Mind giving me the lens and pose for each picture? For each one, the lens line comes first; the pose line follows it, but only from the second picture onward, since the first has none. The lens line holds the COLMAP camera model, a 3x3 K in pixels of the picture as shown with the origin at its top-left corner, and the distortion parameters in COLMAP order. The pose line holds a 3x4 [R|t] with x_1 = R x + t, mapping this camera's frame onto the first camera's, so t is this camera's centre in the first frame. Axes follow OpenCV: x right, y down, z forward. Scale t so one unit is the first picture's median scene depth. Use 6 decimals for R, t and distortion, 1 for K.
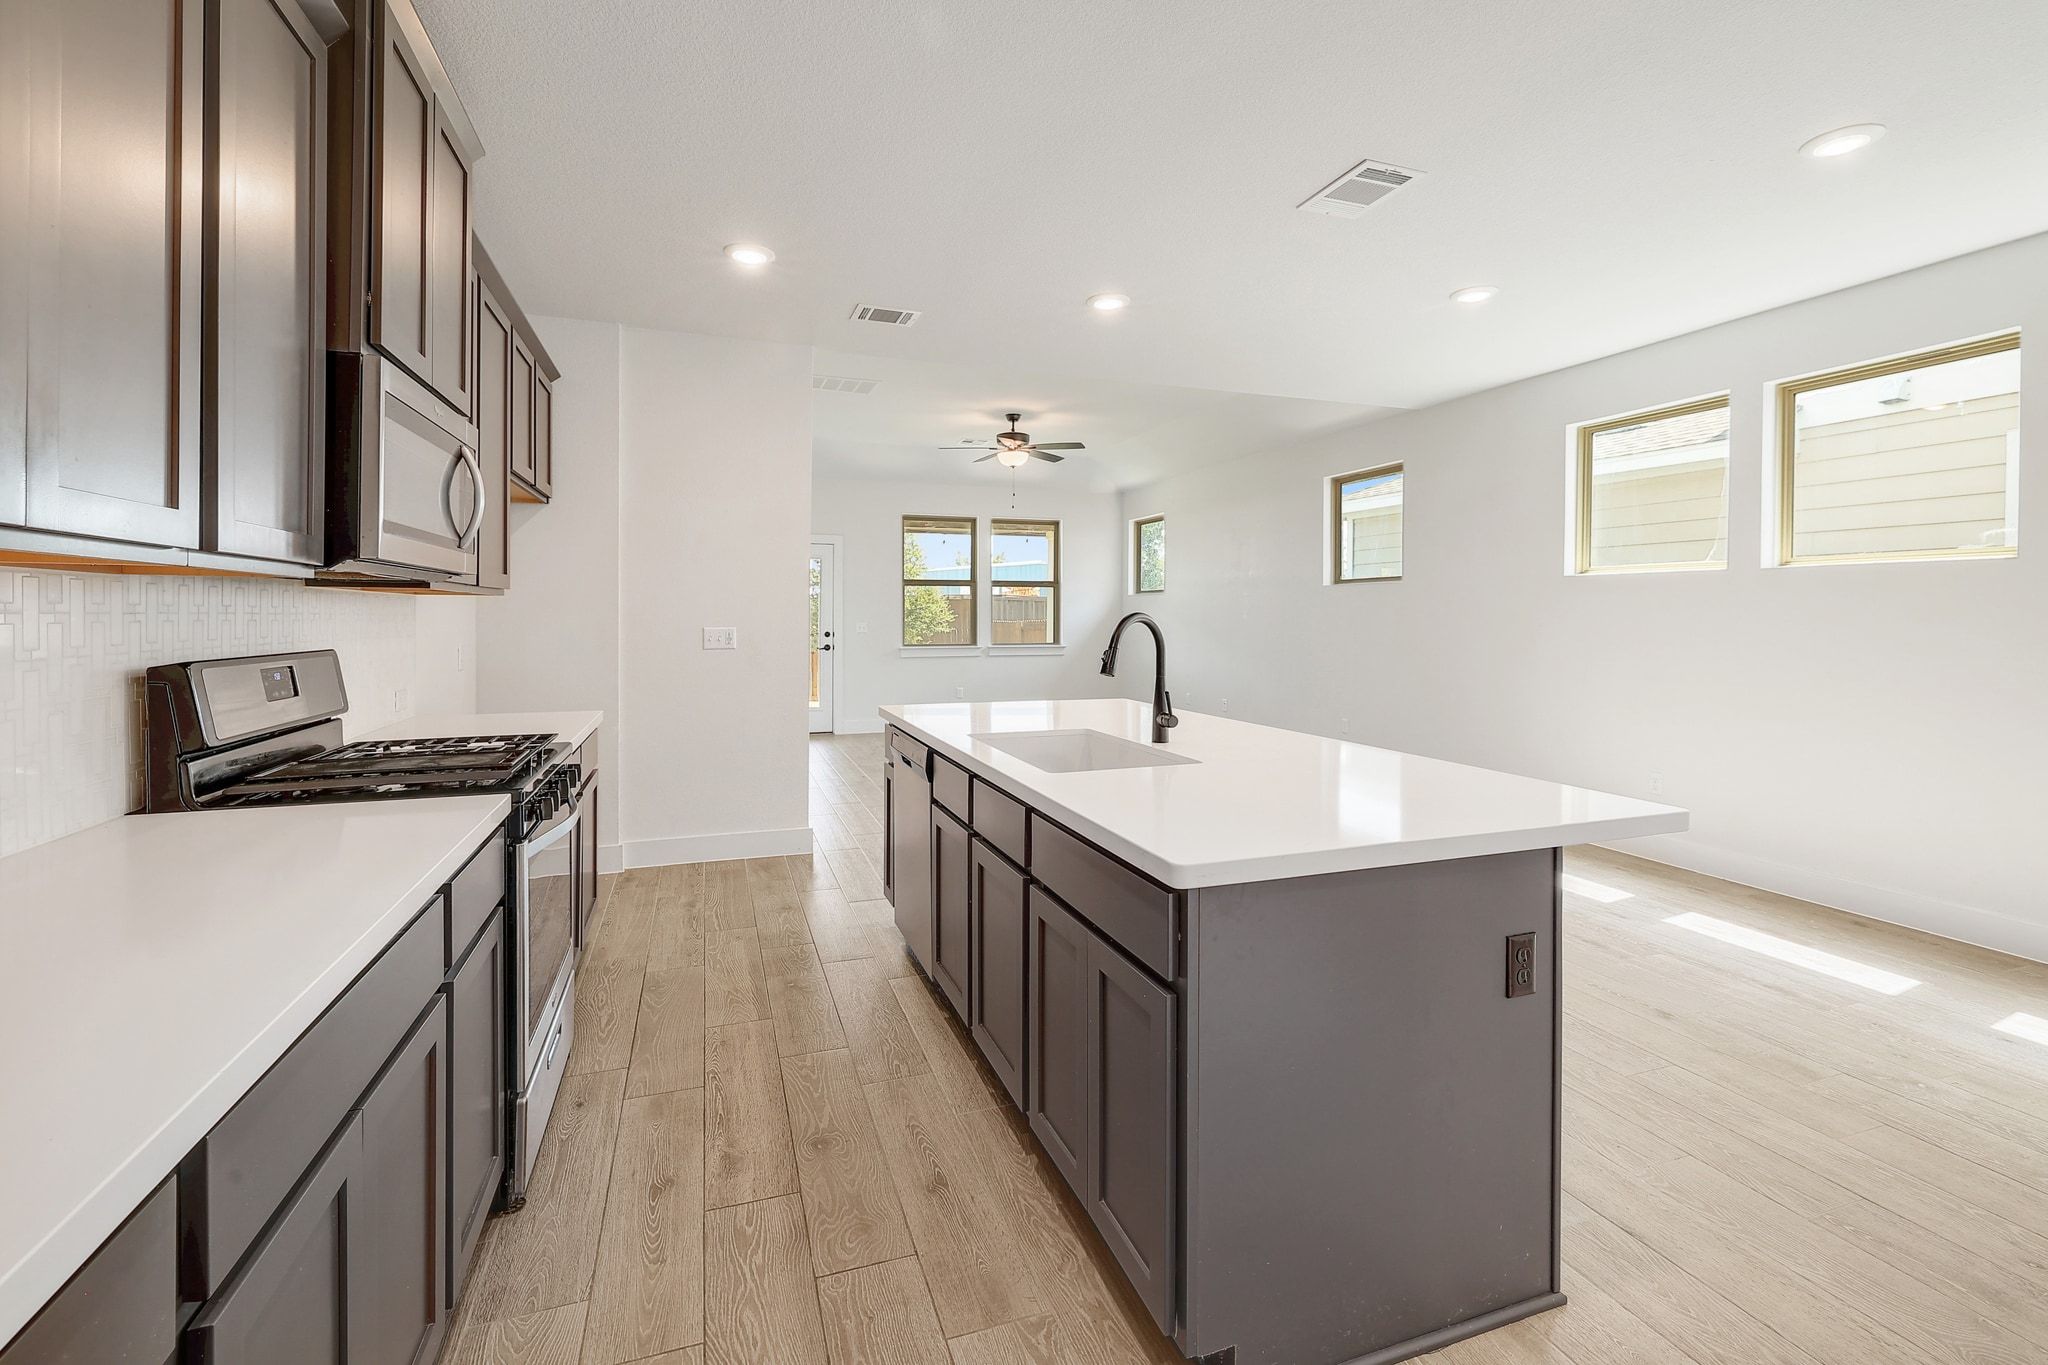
lens RADIAL K [[895.8, 0, 1024.3], [0, 895.8, 616.9], [0, 0, 1]] dist [-0.001031, 0.000066]
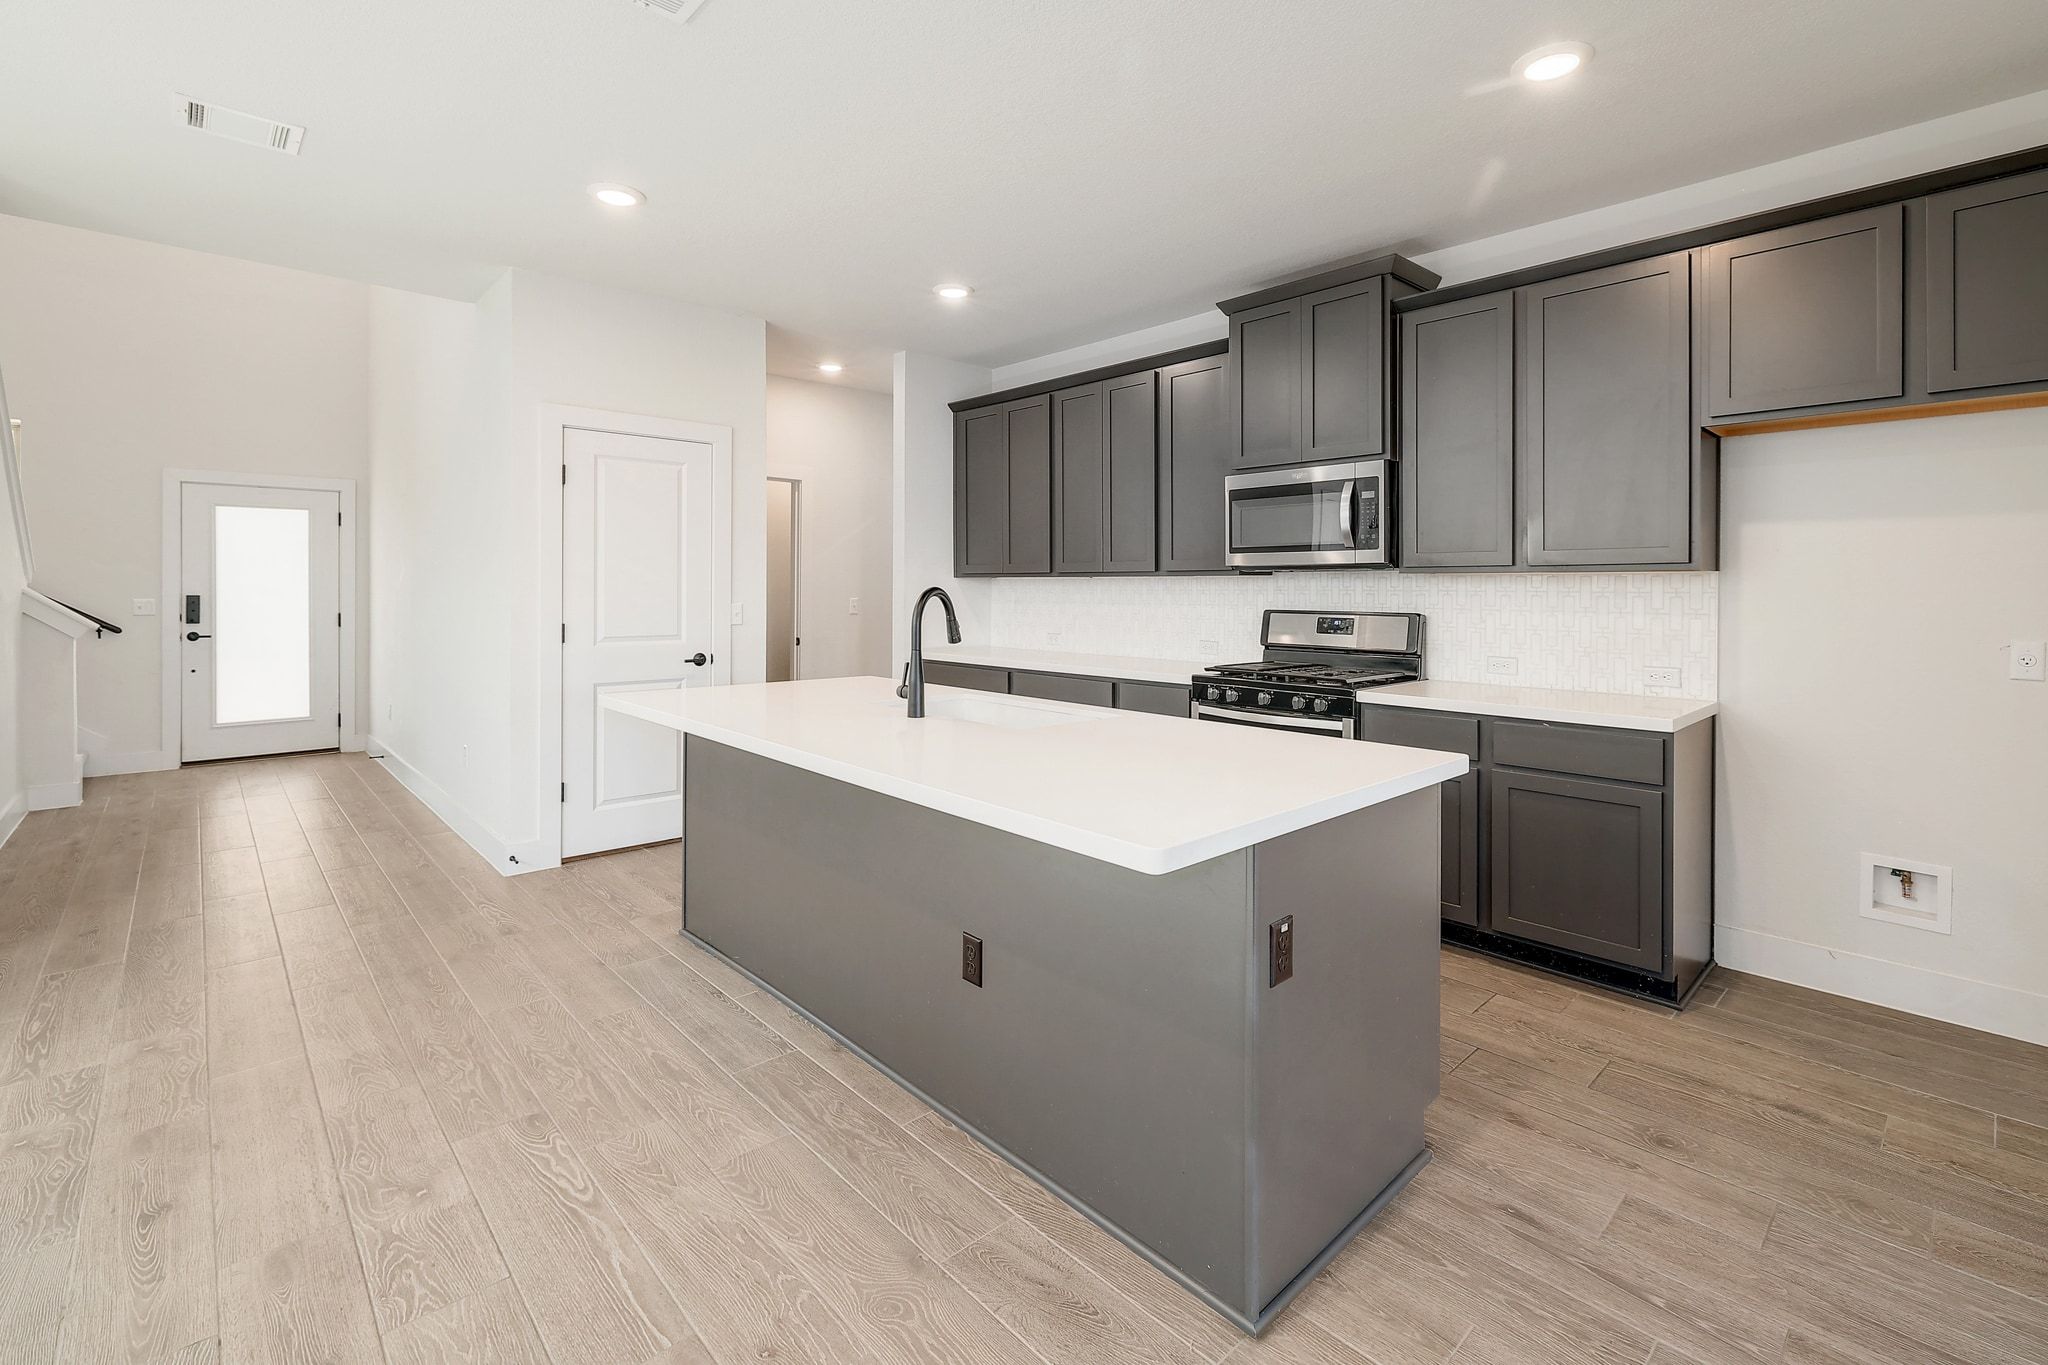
lens RADIAL K [[903.7, 0, 1022.8], [0, 903.7, 592.6], [0, 0, 1]] dist [-0.001378, -0.000005]
pose [[-0.920198, -0.004566, -0.391427, 0.147935], [-0.006712, 0.999969, 0.004114, -0.000457], [0.391396, 0.006413, -0.920200, 0.667884]]
